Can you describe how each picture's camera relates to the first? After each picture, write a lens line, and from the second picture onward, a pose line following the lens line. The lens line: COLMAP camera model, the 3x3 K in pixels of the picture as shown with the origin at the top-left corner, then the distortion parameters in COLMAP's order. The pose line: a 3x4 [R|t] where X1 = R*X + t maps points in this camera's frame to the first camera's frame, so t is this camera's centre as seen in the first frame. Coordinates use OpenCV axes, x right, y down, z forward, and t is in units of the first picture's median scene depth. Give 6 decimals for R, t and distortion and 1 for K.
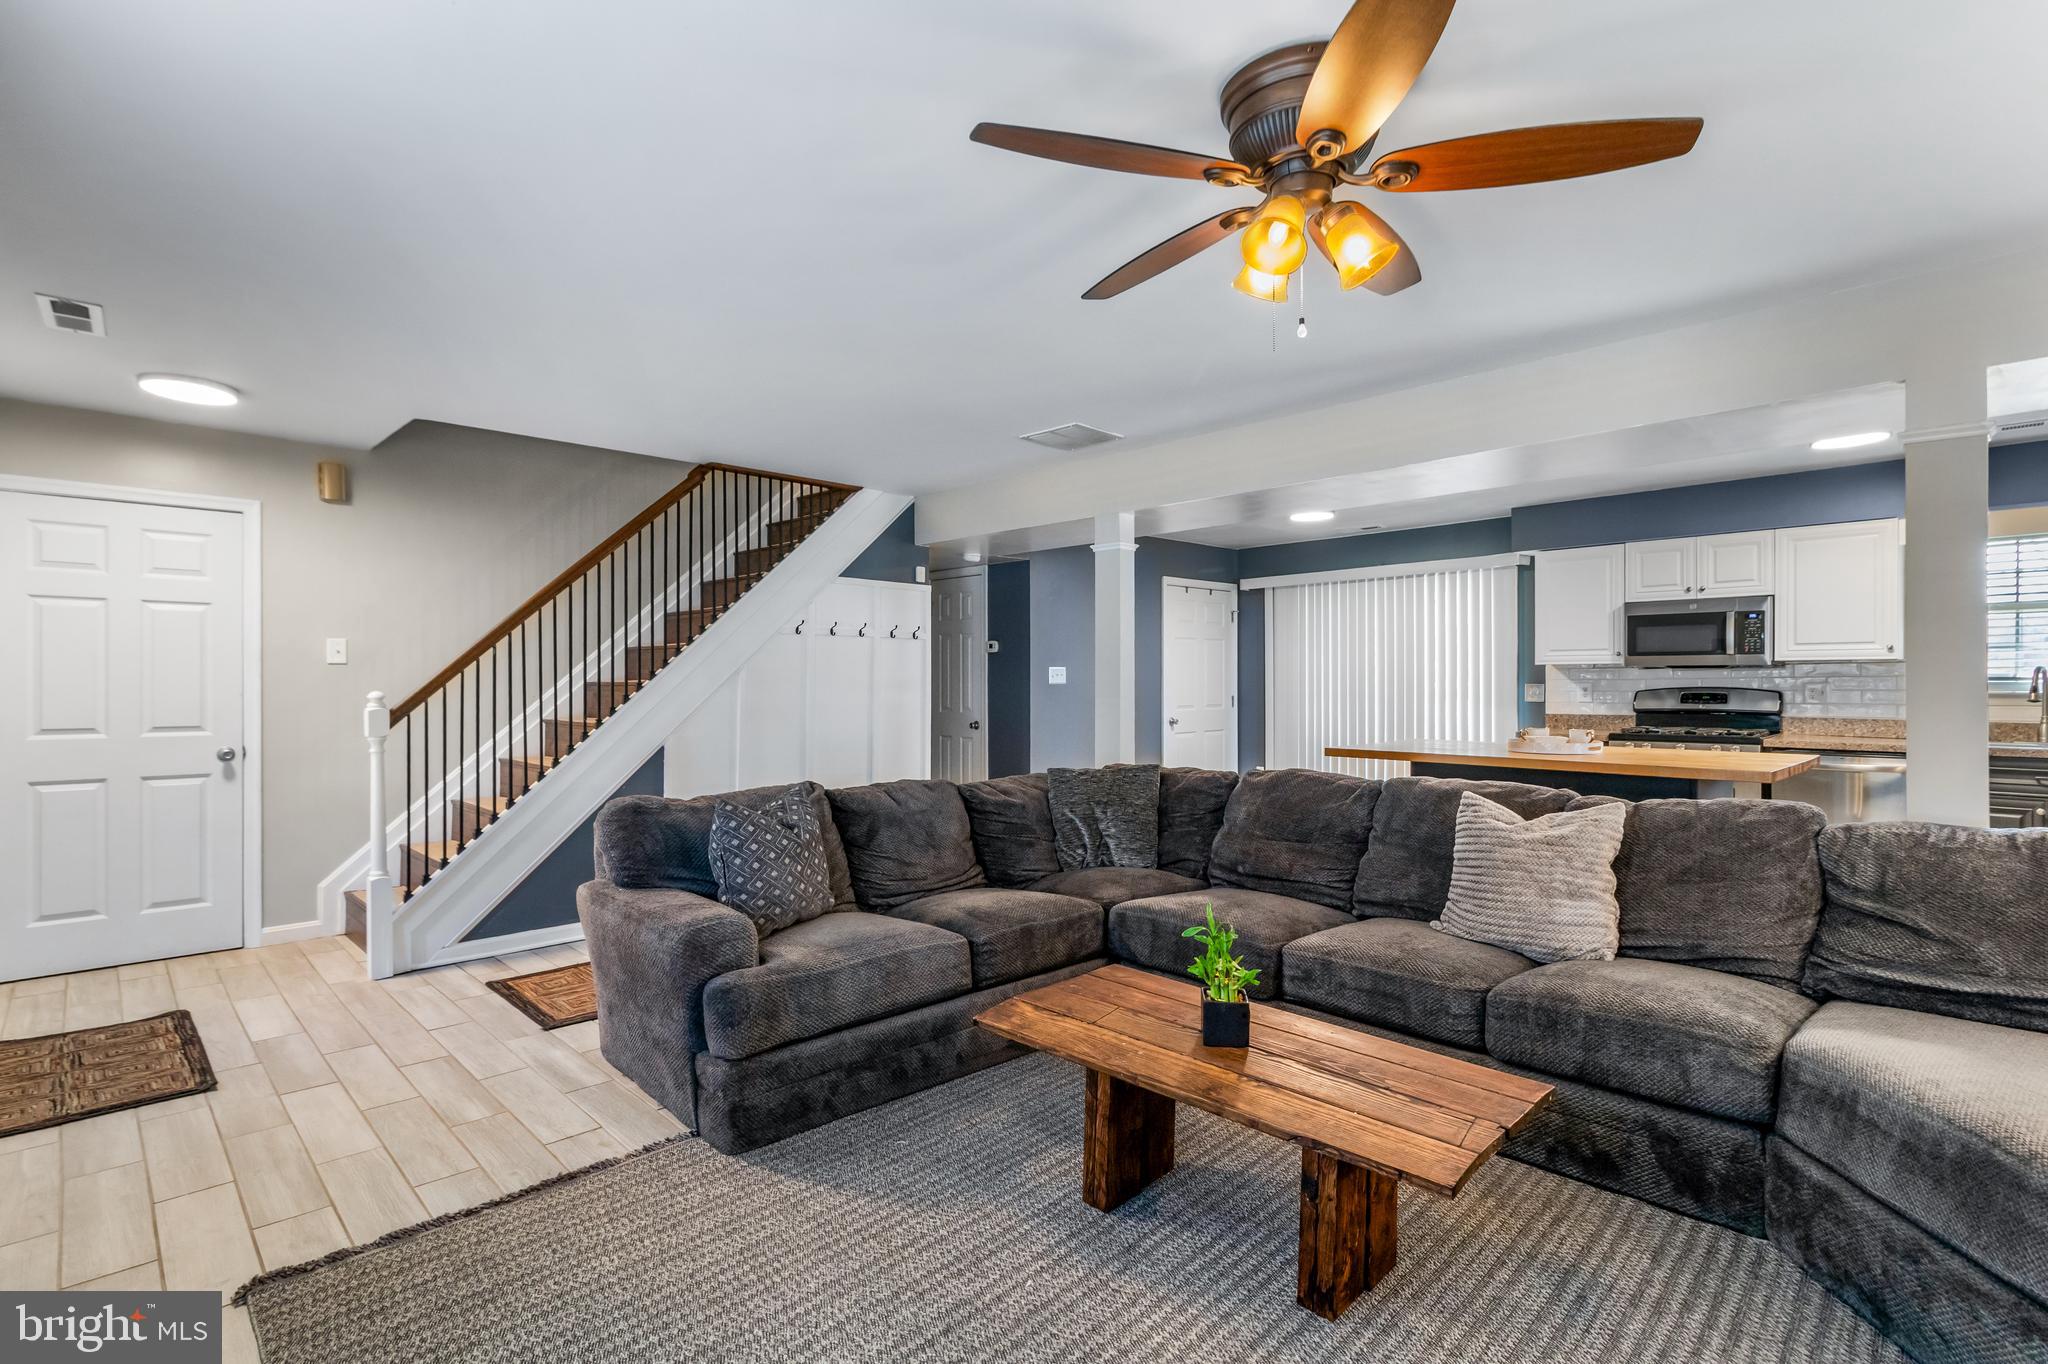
lens RADIAL K [[962.4, 0, 1052.9], [0, 962.4, 683.4], [0, 0, 1]] dist [0.001173, 0.000016]
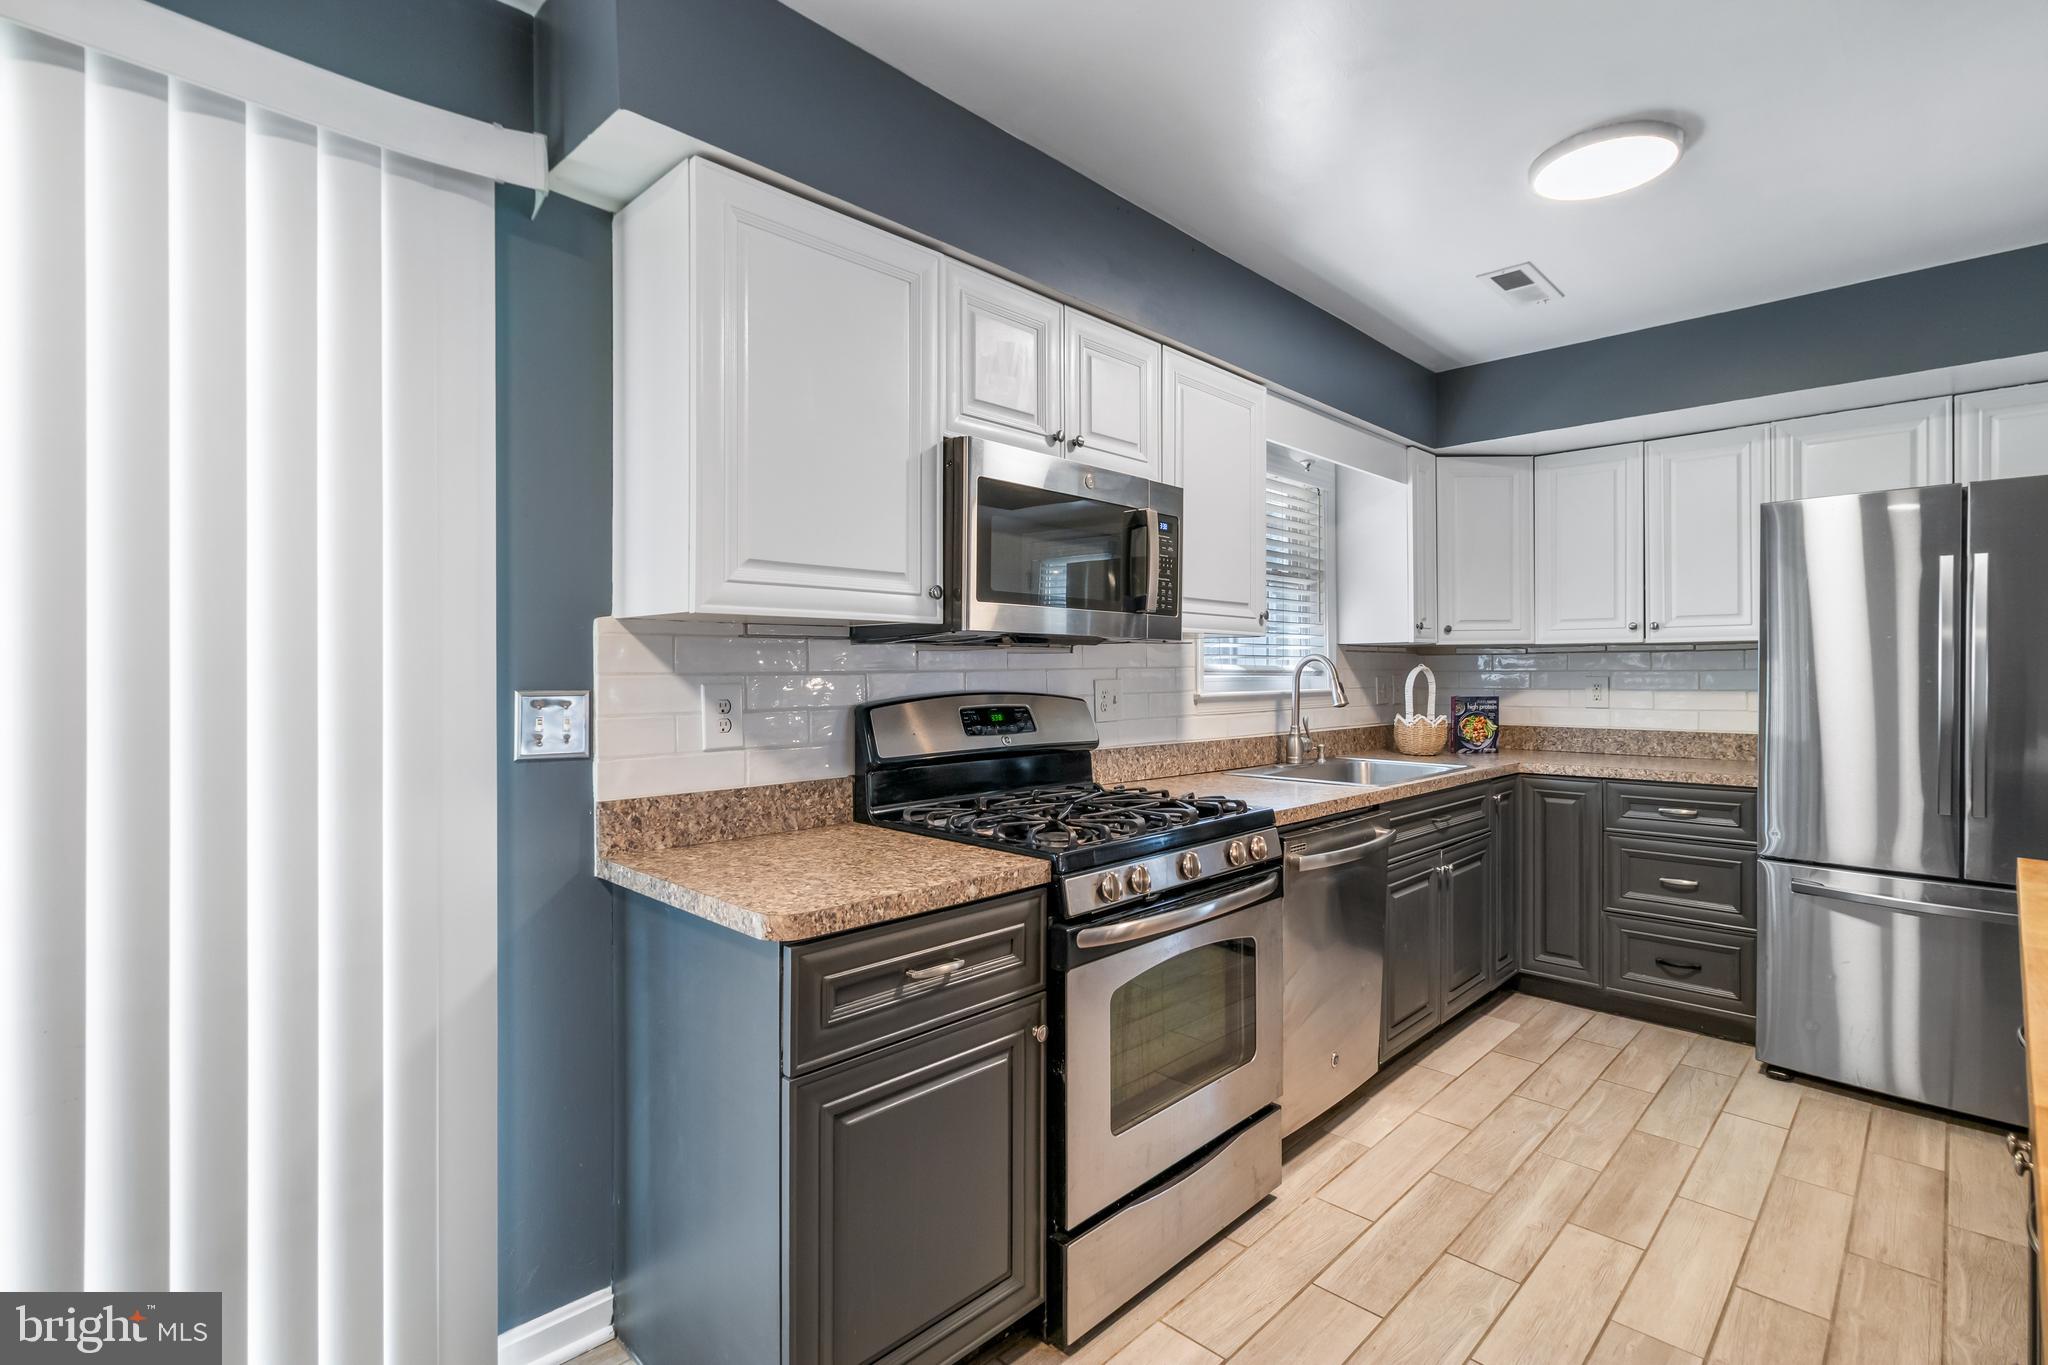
lens RADIAL K [[952.3, 0, 1035.7], [0, 952.3, 670.4], [0, 0, 1]] dist [0.002308, 0.000716]
pose [[-0.016376, 0.004145, 0.999857, 0.283412], [0.003059, 0.999987, -0.004095, -0.003740], [-0.999861, 0.002991, -0.016388, 1.015653]]
